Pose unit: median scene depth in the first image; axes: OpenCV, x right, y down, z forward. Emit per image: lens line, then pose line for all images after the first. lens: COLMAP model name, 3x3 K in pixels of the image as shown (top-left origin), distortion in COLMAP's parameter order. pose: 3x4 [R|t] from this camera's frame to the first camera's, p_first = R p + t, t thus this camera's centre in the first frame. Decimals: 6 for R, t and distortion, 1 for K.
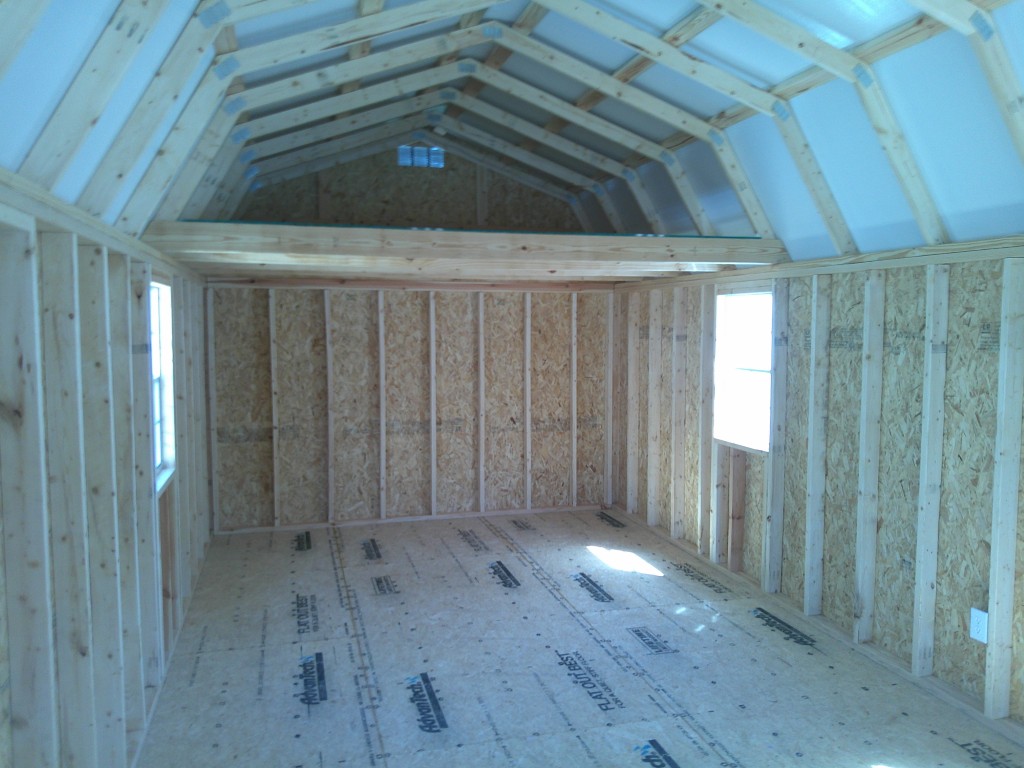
lens RADIAL K [[831.1, 0, 512.0], [0, 831.1, 384.0], [0, 0, 1]] dist [0.115702, -0.273804]
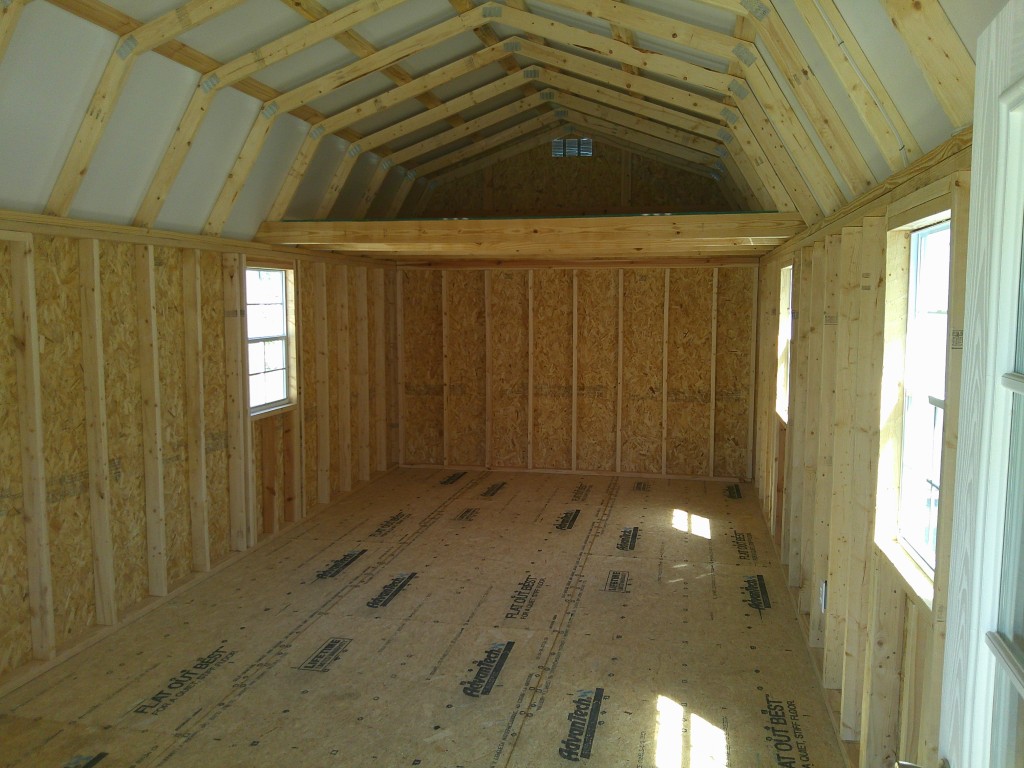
lens RADIAL K [[829.6, 0, 512.0], [0, 829.6, 384.0], [0, 0, 1]] dist [0.185645, -0.566342]
pose [[0.890358, 0.045838, -0.452948, 0.351313], [-0.034403, 0.998848, 0.033458, 0.007455], [0.453959, -0.014207, 0.890909, -0.033623]]
